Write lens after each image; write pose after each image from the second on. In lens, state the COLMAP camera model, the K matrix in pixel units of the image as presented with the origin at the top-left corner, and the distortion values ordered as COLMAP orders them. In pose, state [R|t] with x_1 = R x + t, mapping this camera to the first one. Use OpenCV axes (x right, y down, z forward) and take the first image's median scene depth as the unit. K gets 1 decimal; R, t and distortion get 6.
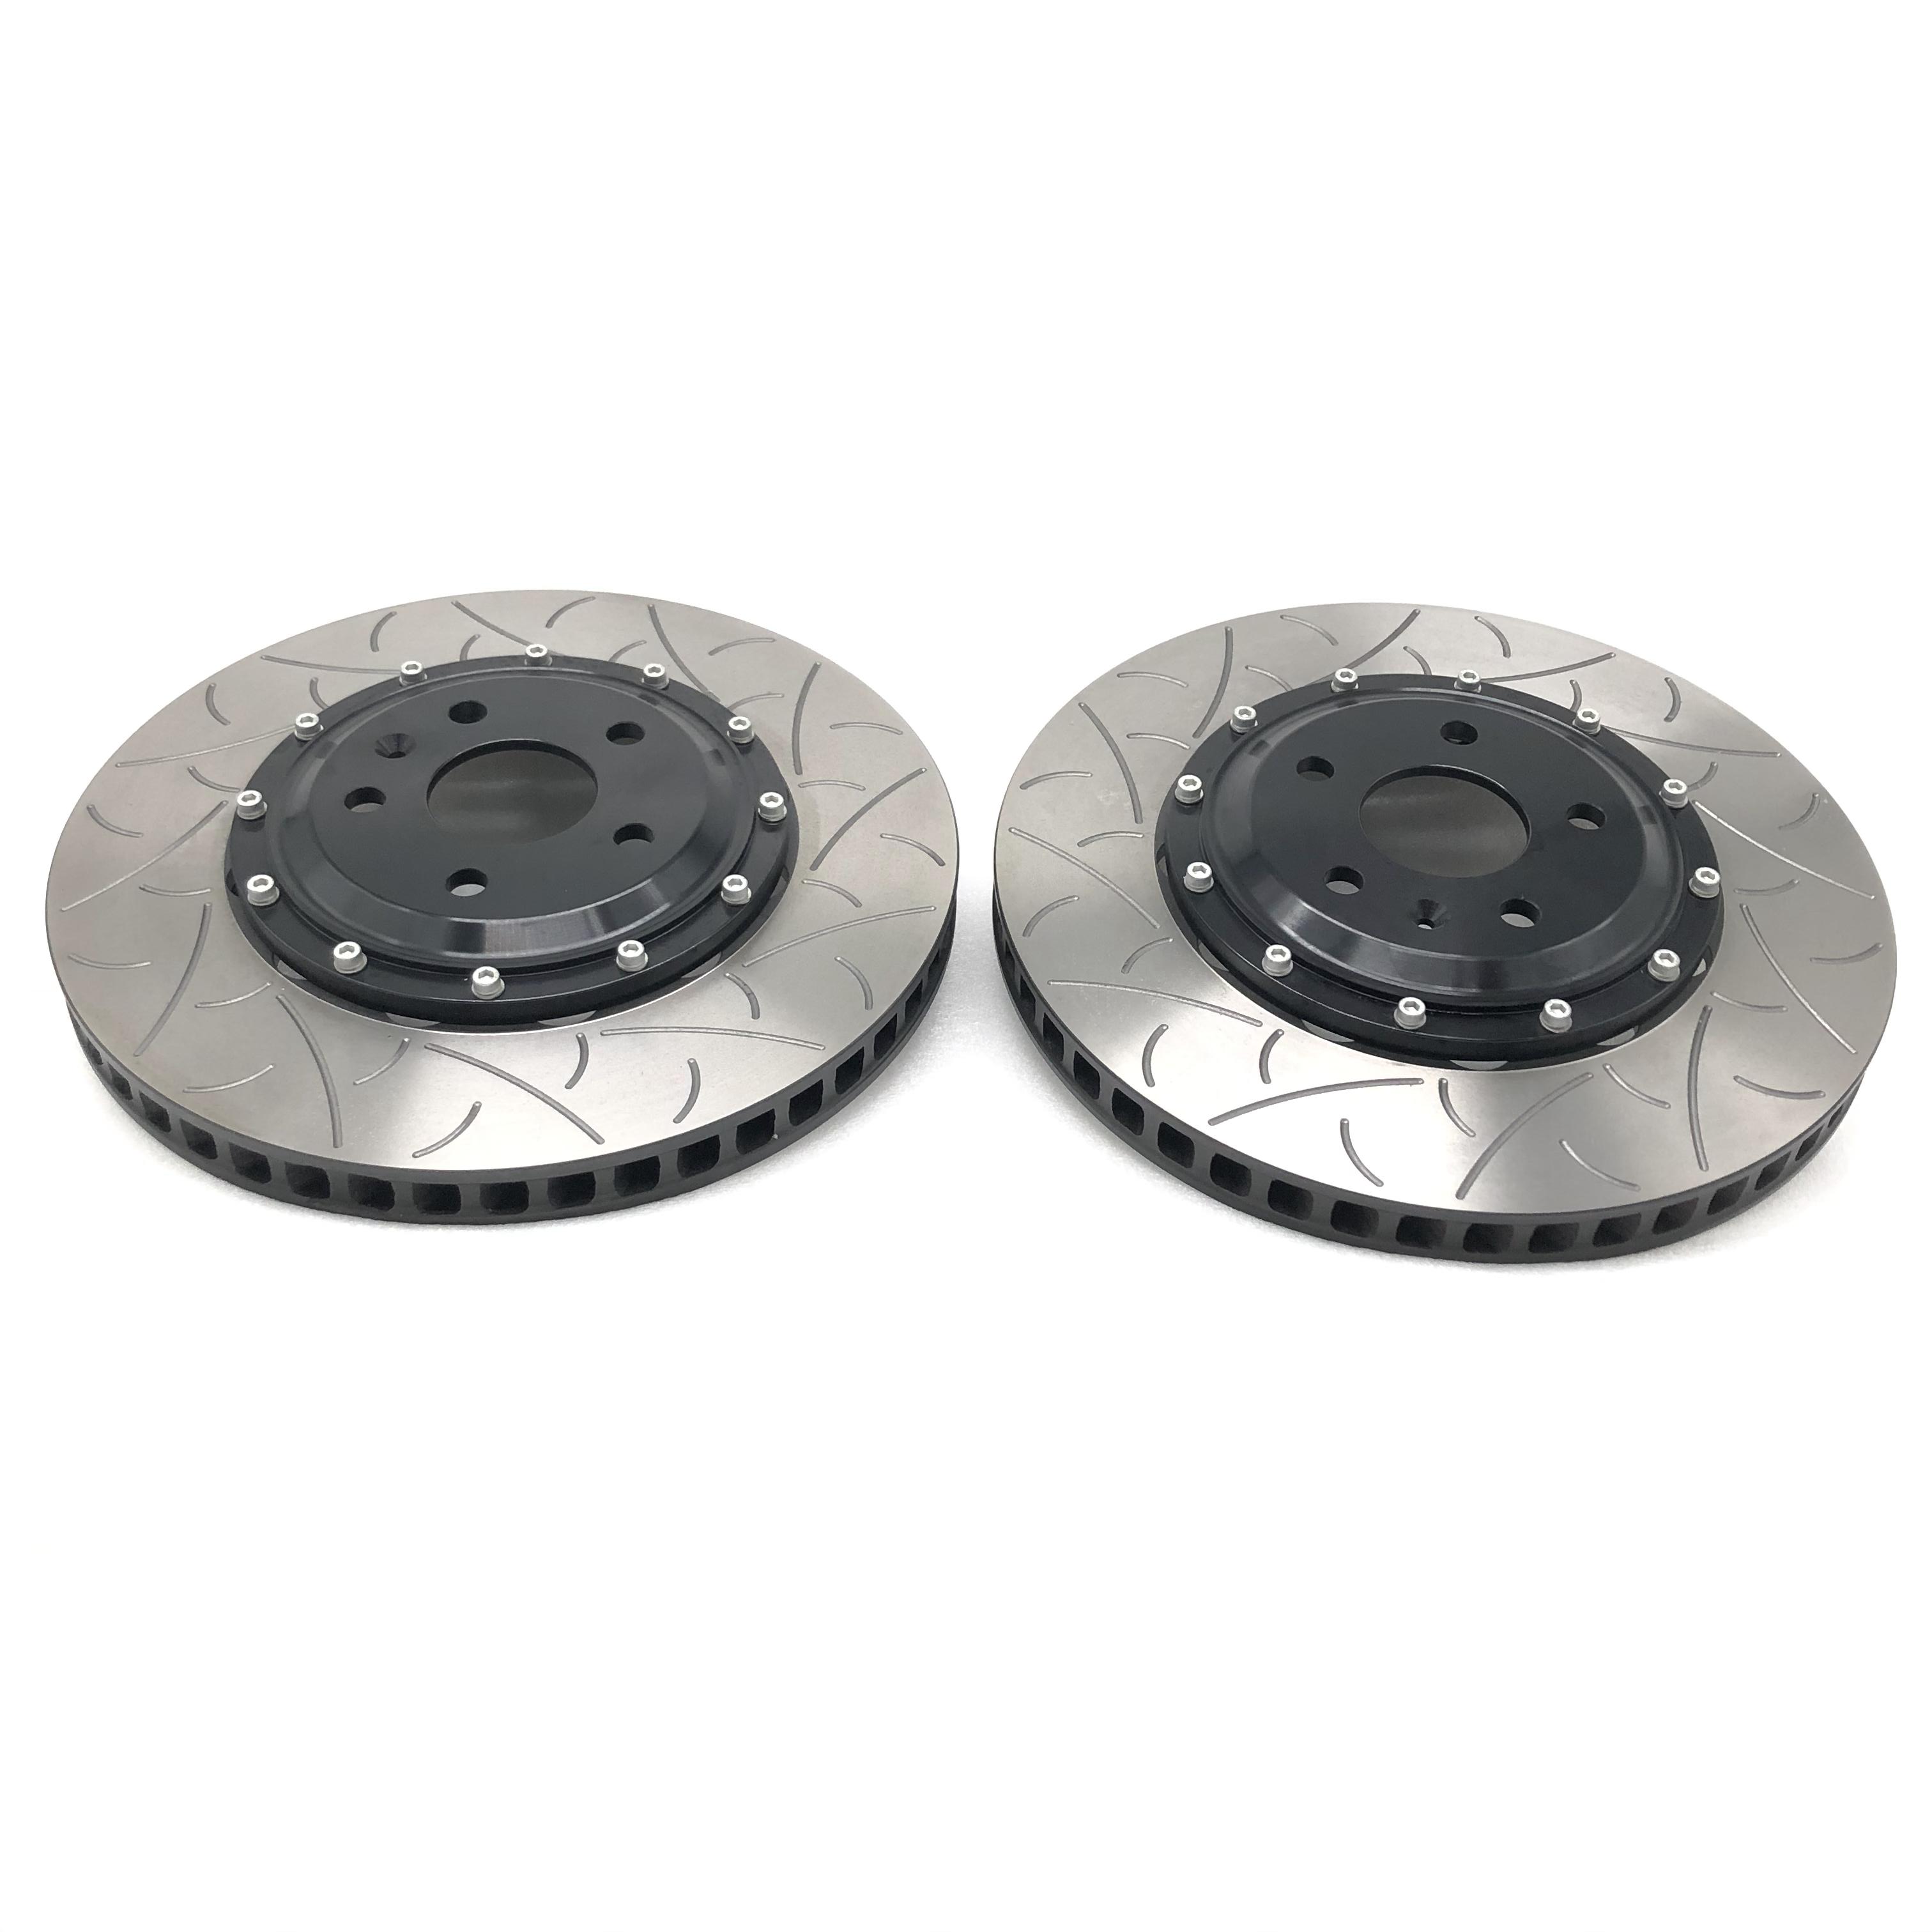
lens RADIAL K [[2147.7, 0, 958.2], [0, 2147.7, 947.2], [0, 0, 1]] dist [0.012536, 0.000000]
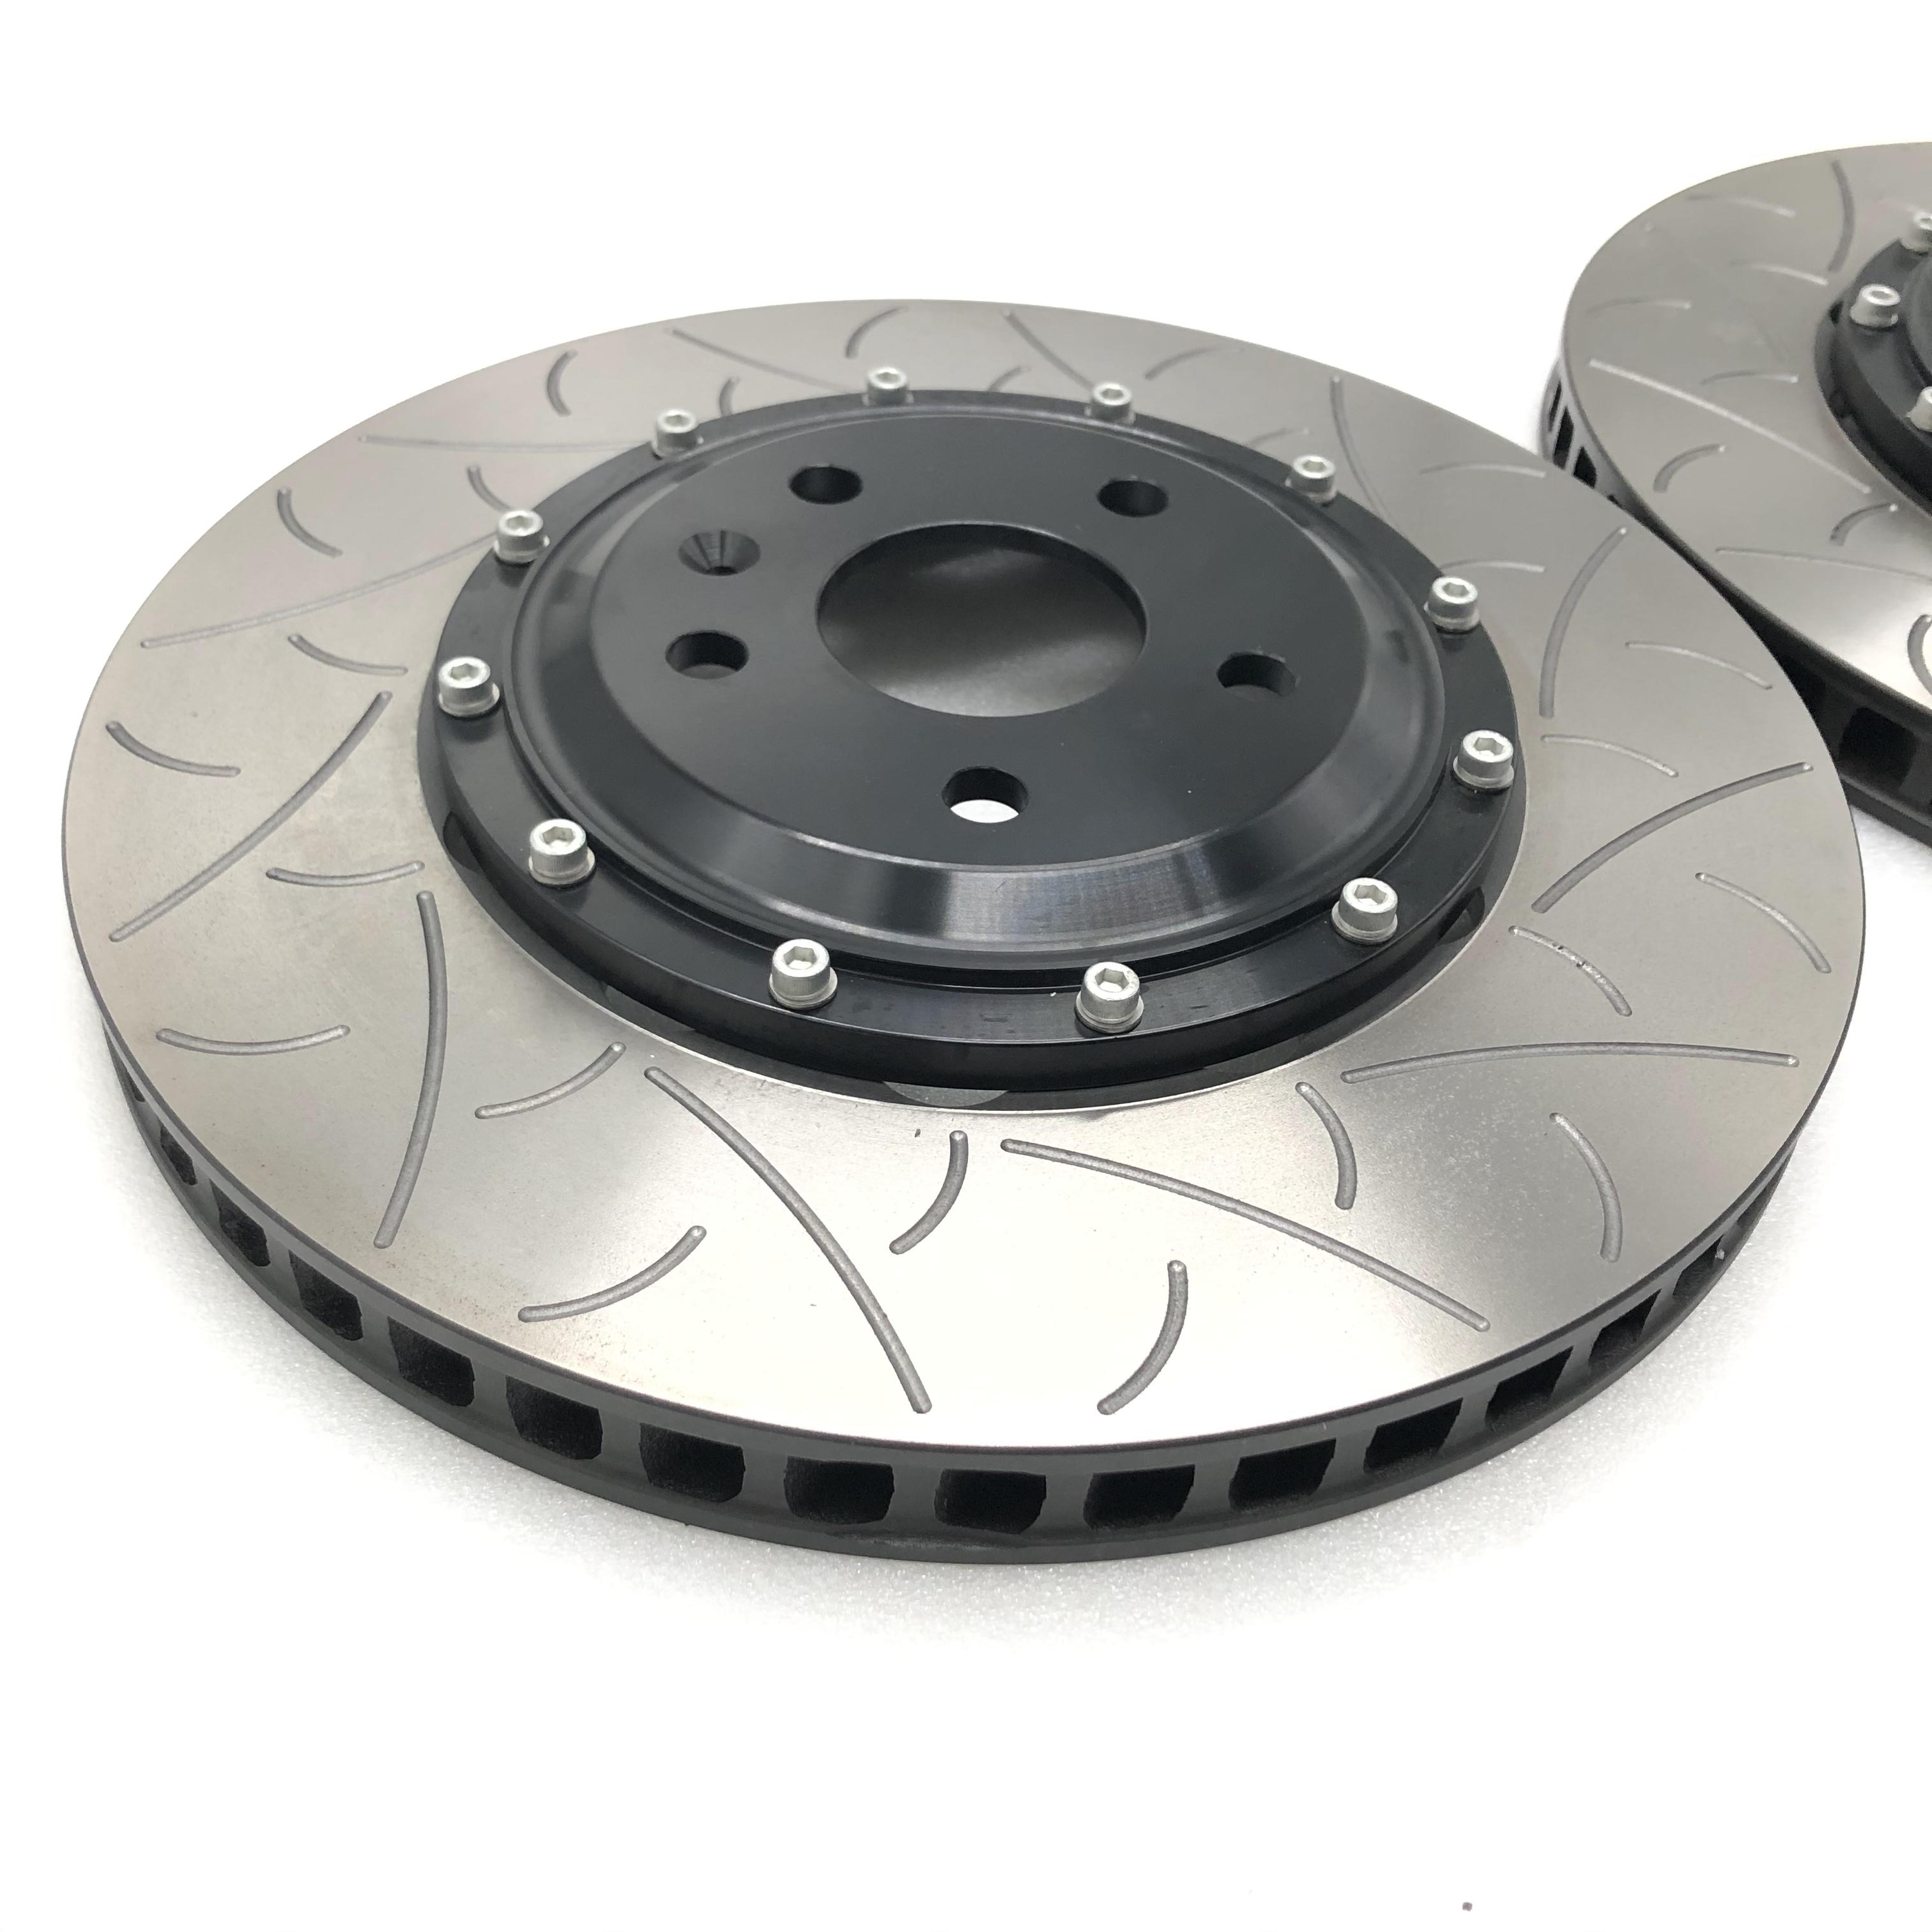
lens RADIAL K [[2147.7, 0, 953.2], [0, 2147.7, 954.8], [0, 0, 1]] dist [0.012536, 0.000000]
pose [[0.987992, -0.102637, 0.115489, -0.291658], [0.099849, 0.994560, 0.029685, -0.009244], [-0.117907, -0.017797, 0.992865, 0.517651]]
